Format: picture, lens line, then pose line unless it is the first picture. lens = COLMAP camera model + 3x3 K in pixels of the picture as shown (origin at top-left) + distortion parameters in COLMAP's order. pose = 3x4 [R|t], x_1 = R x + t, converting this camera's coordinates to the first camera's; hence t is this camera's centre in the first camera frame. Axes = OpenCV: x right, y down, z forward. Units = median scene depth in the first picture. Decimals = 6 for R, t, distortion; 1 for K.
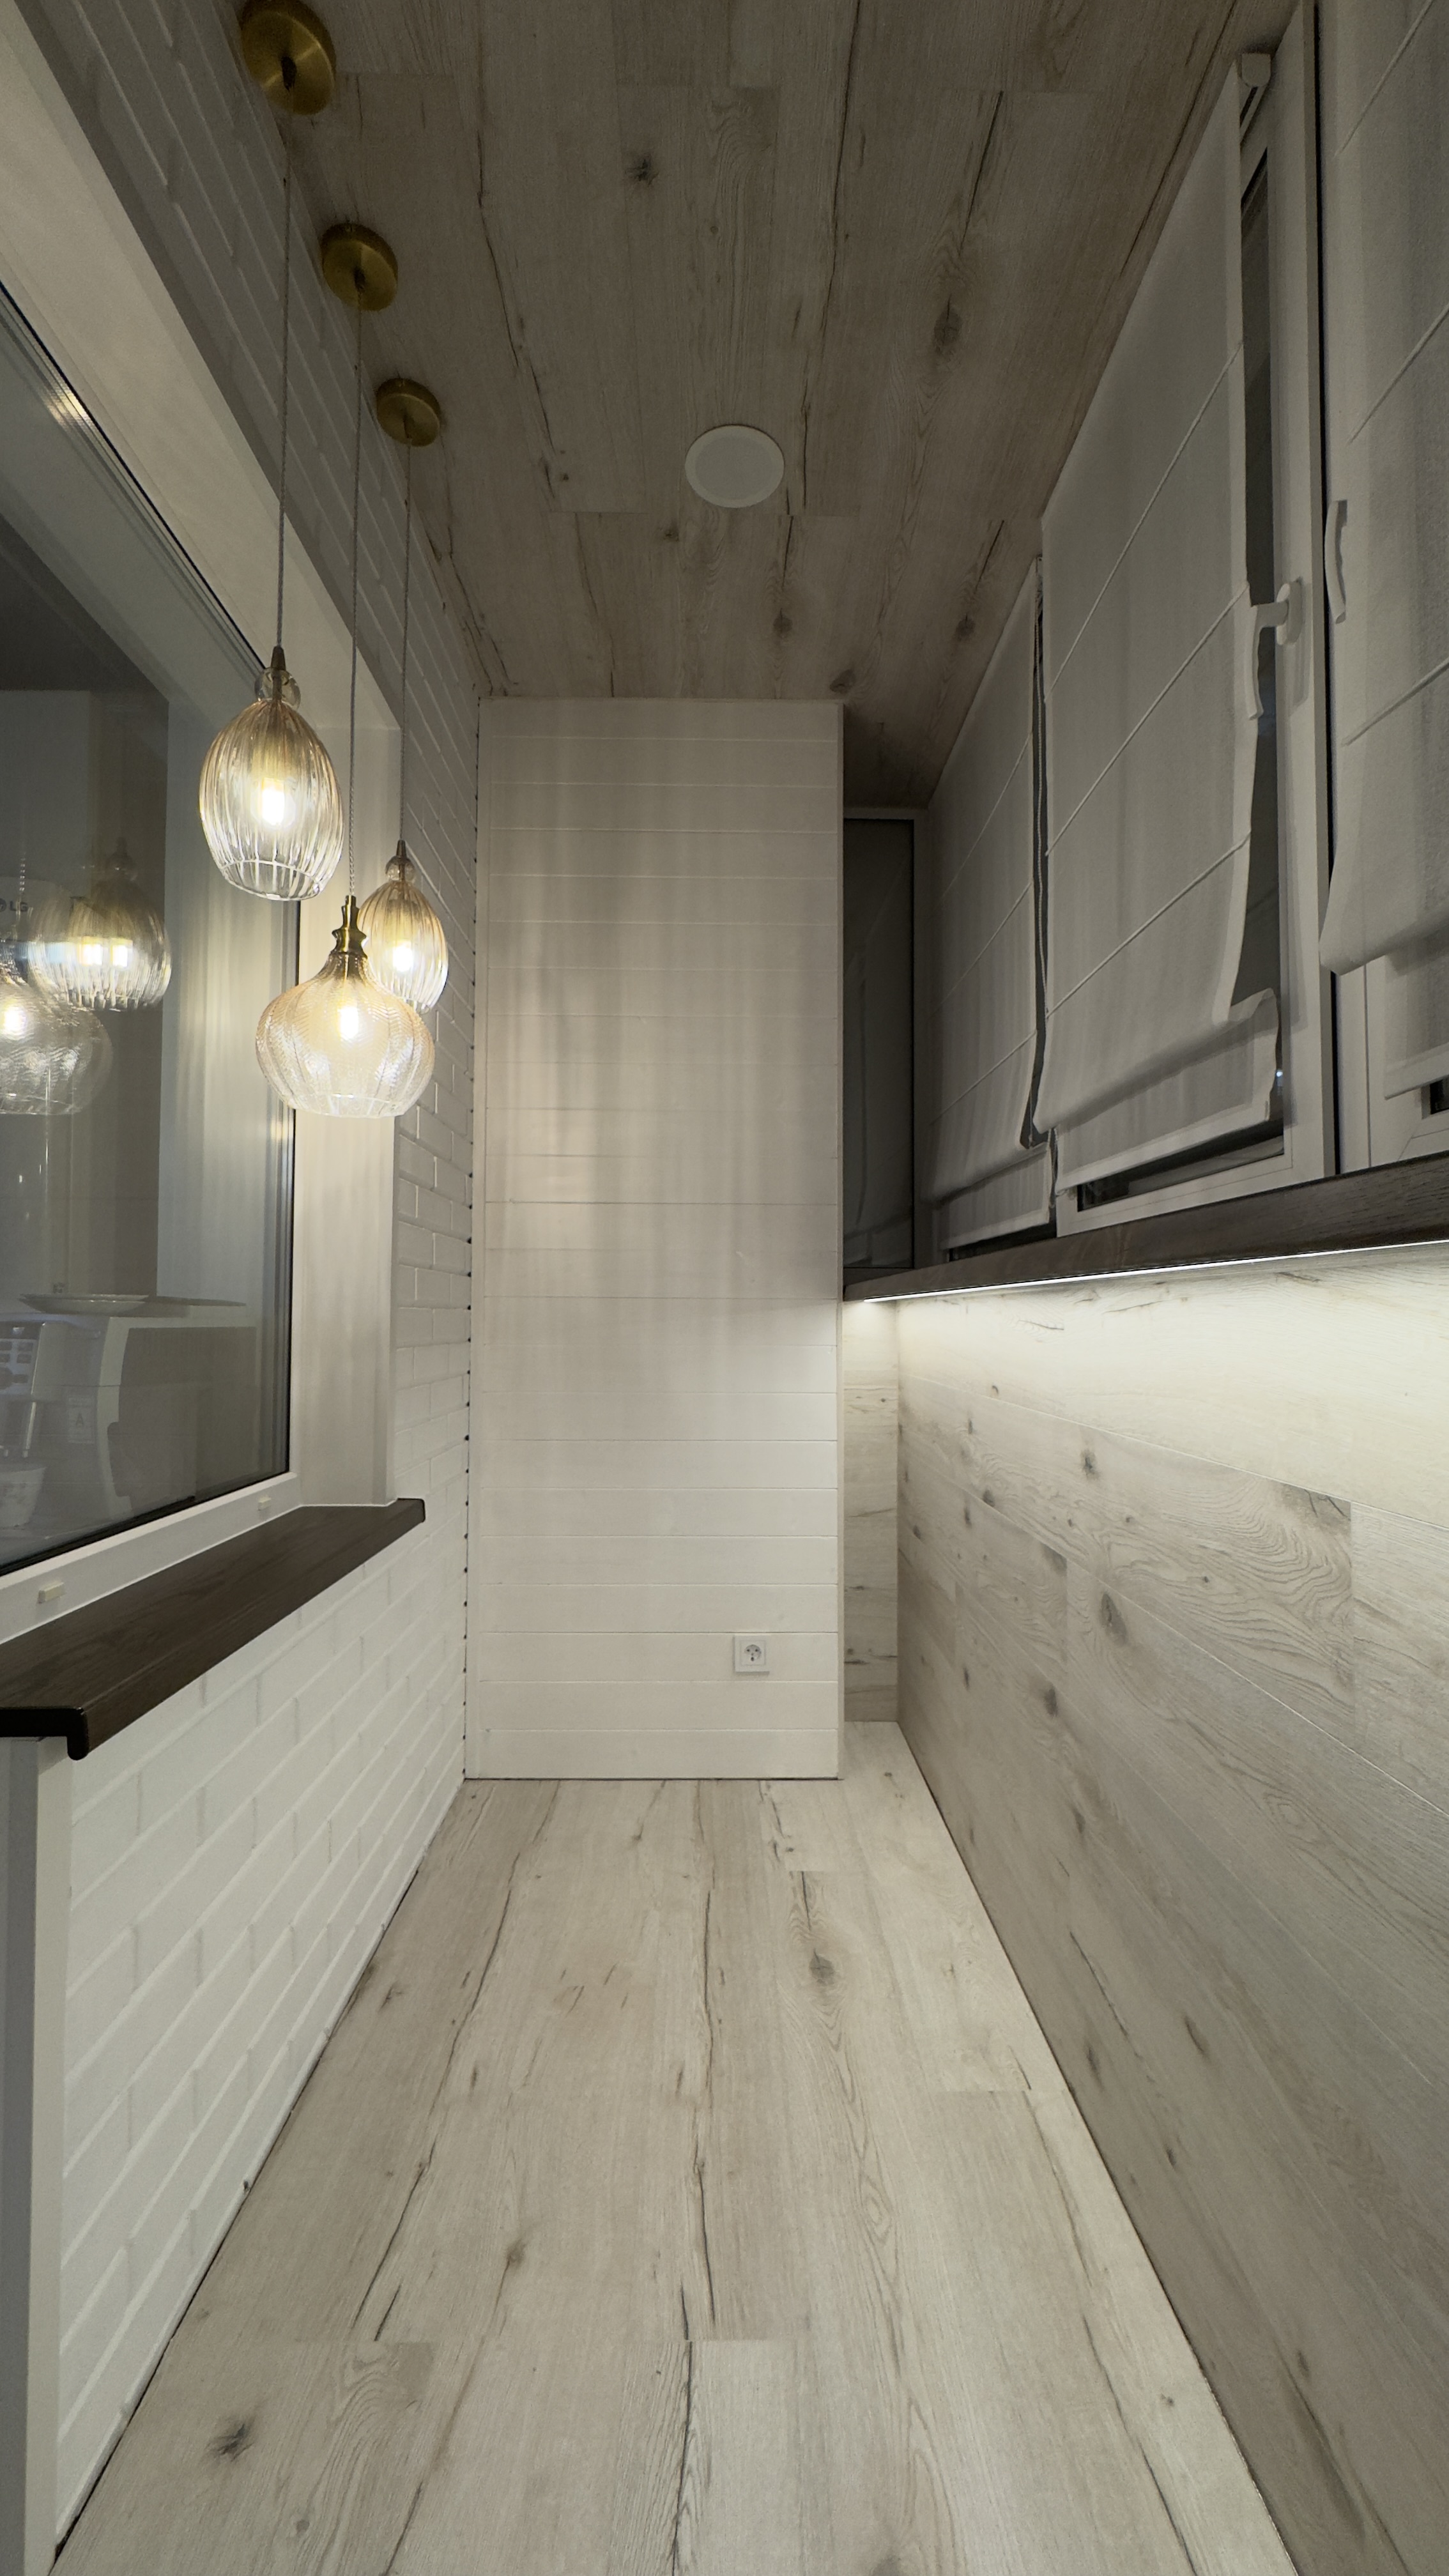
lens RADIAL K [[1027.2, 0, 724.5], [0, 1027.2, 1288.0], [0, 0, 1]] dist [-0.001507, -0.000126]
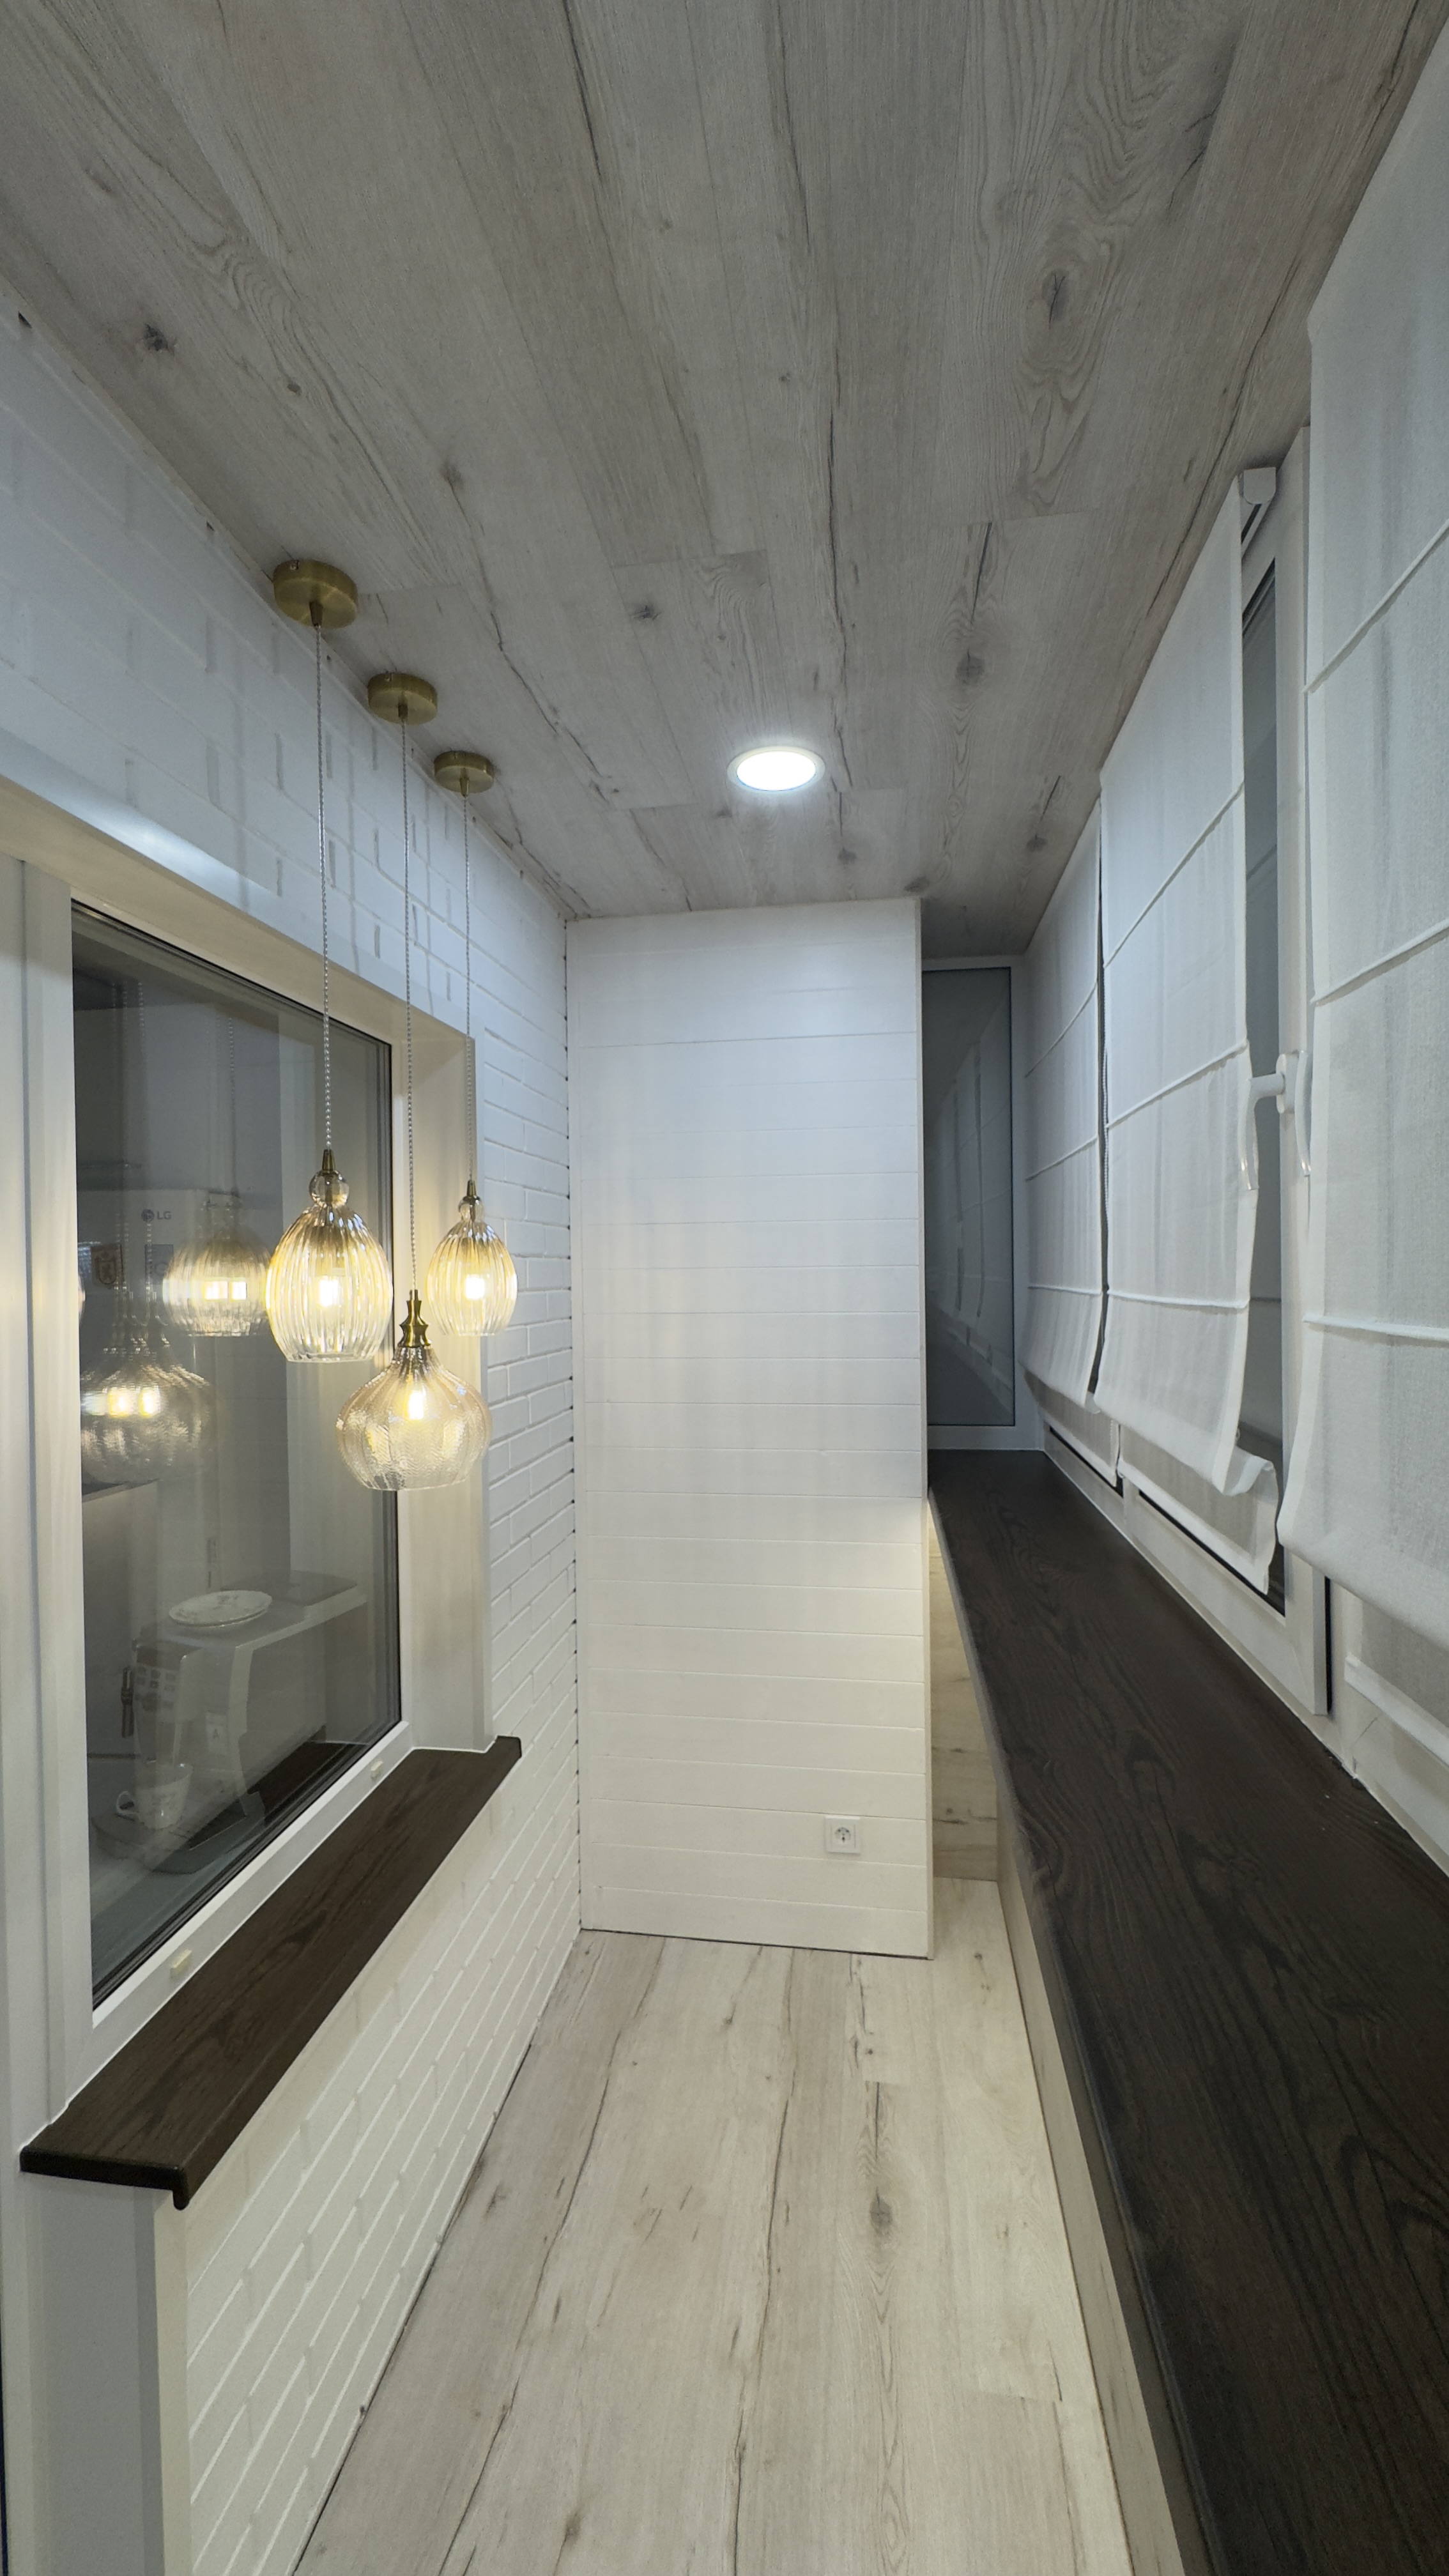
lens RADIAL K [[1027.2, 0, 724.5], [0, 1027.2, 1288.0], [0, 0, 1]] dist [-0.001507, -0.000126]
pose [[0.986588, -0.015603, -0.162485, 0.132755], [0.023231, 0.998710, 0.045153, -0.383691], [0.161571, -0.048322, 0.985677, -0.037344]]
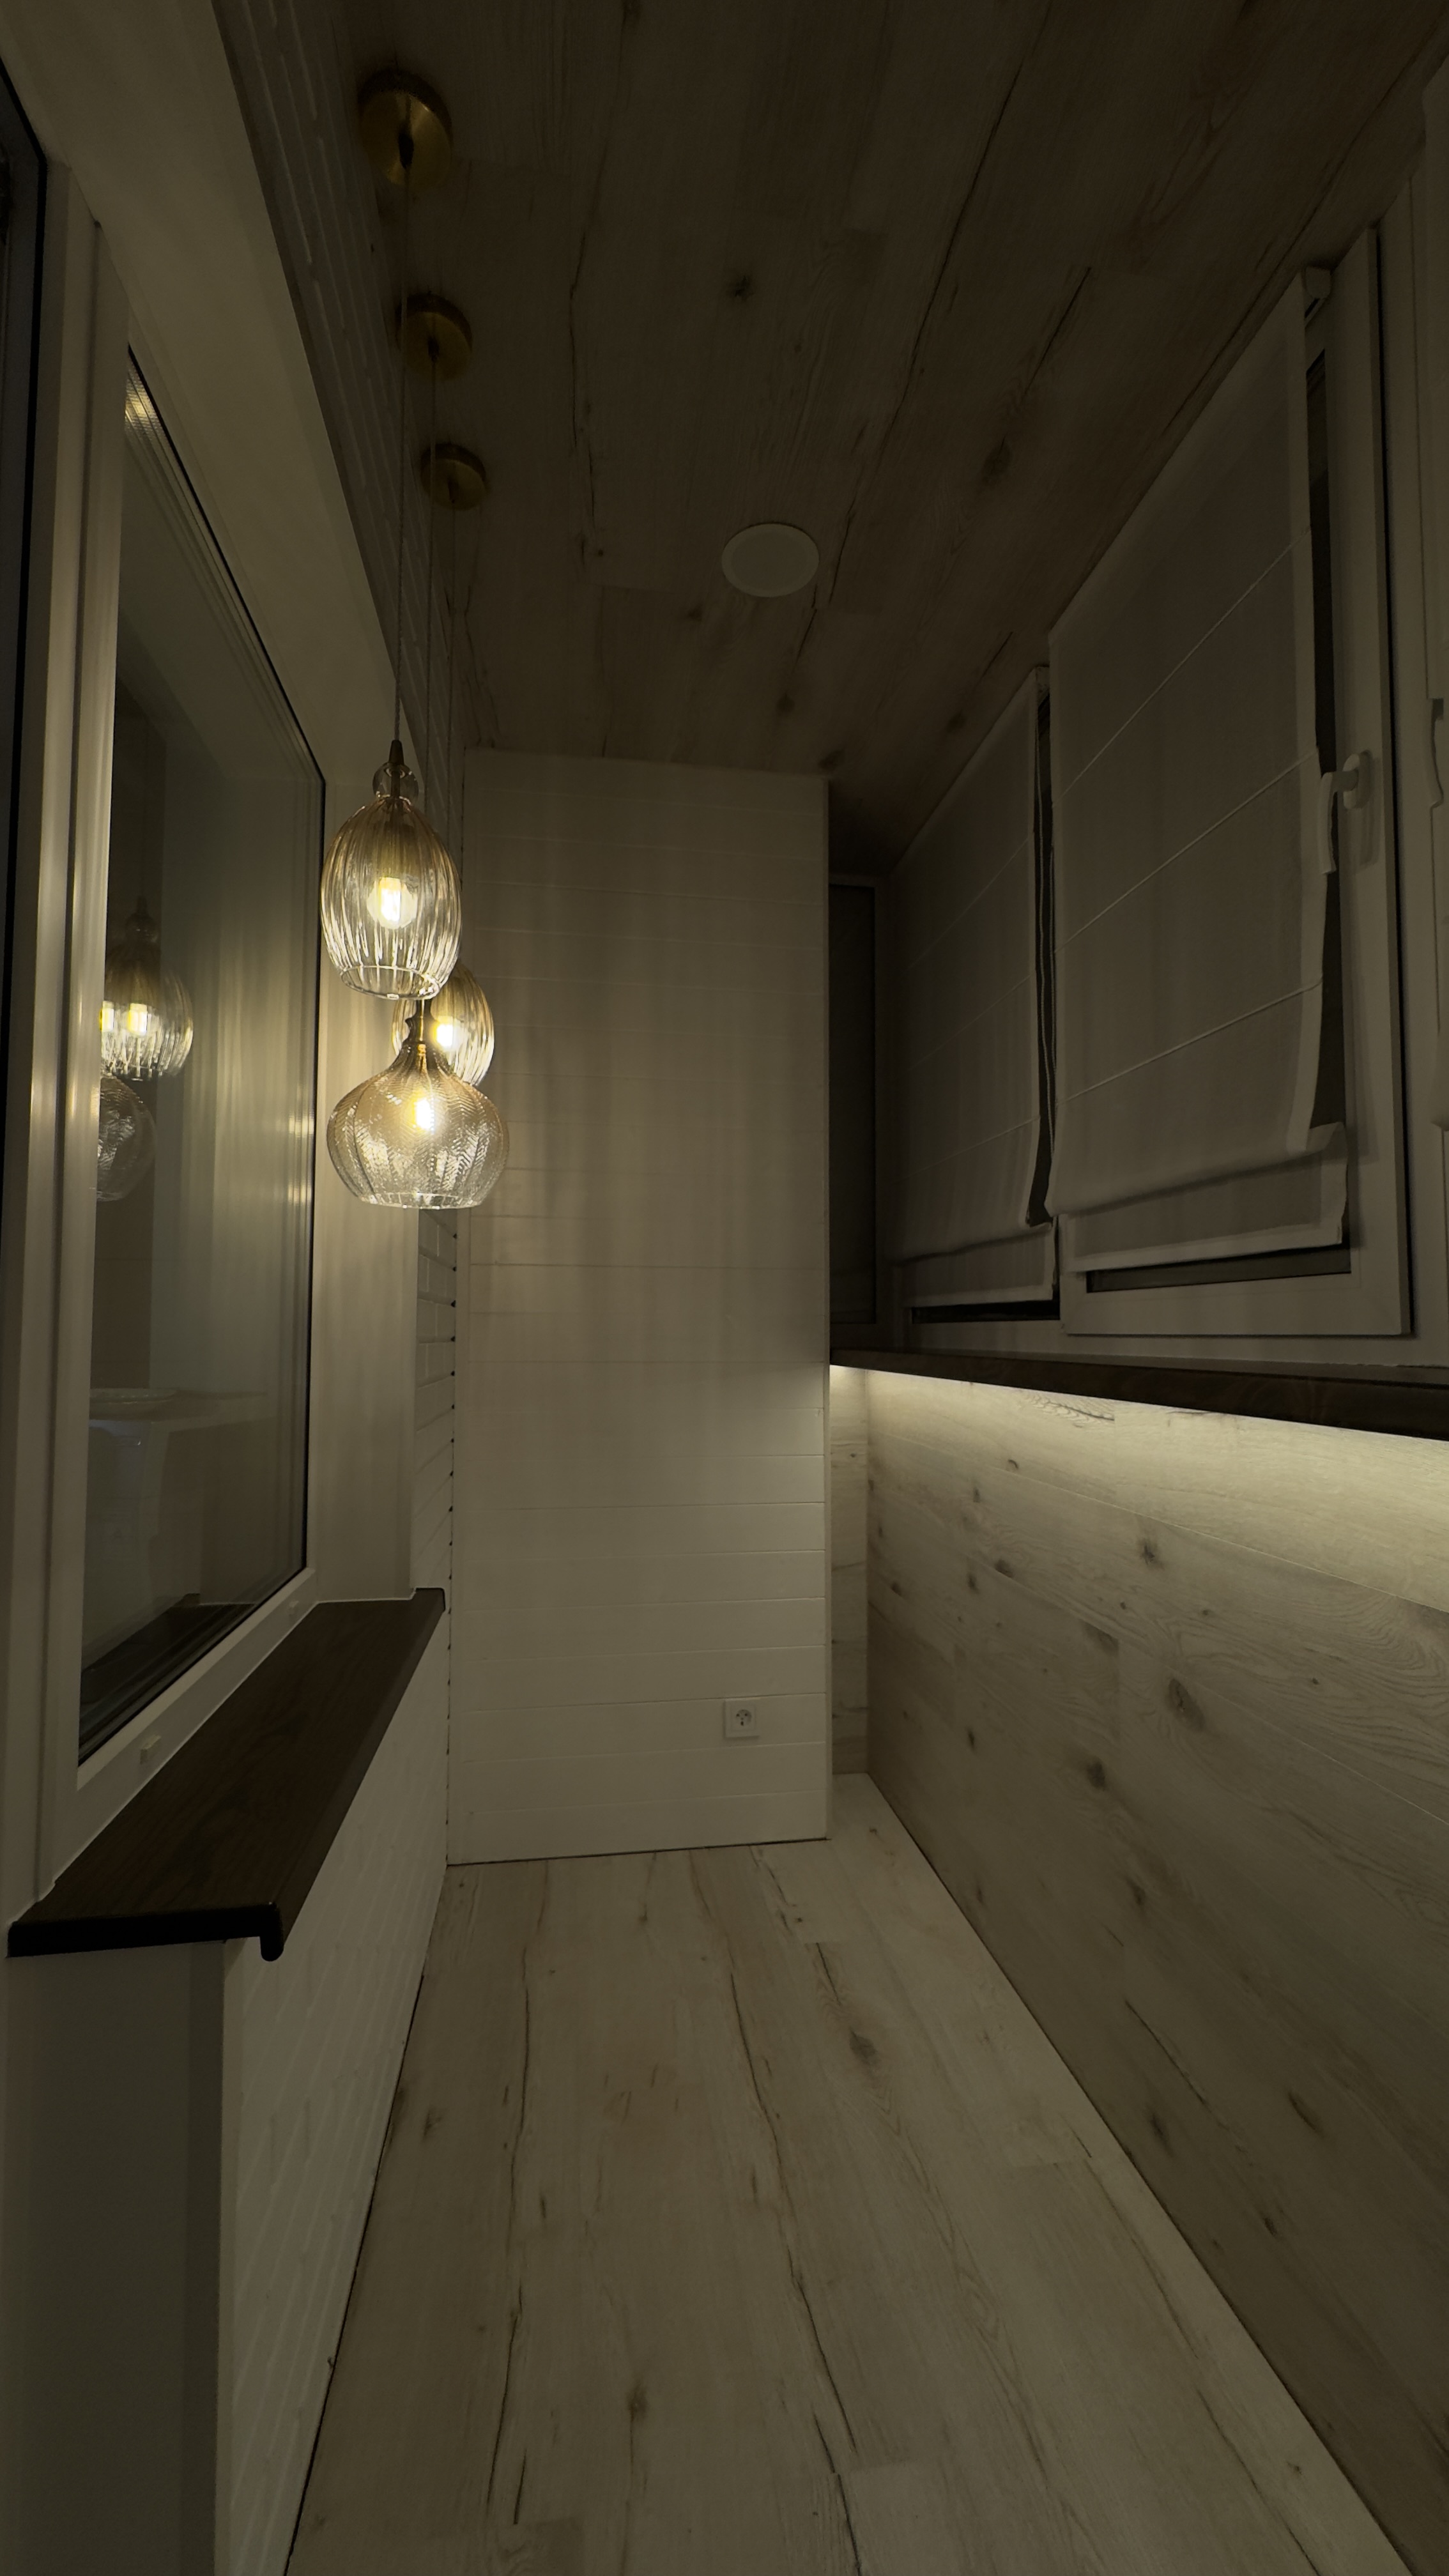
lens RADIAL K [[1027.2, 0, 724.5], [0, 1027.2, 1288.0], [0, 0, 1]] dist [-0.001507, -0.000126]
pose [[0.990932, 0.004159, 0.134300, -0.192819], [-0.002236, 0.999893, -0.014470, -0.073726], [-0.134346, 0.014038, 0.990835, 0.010249]]
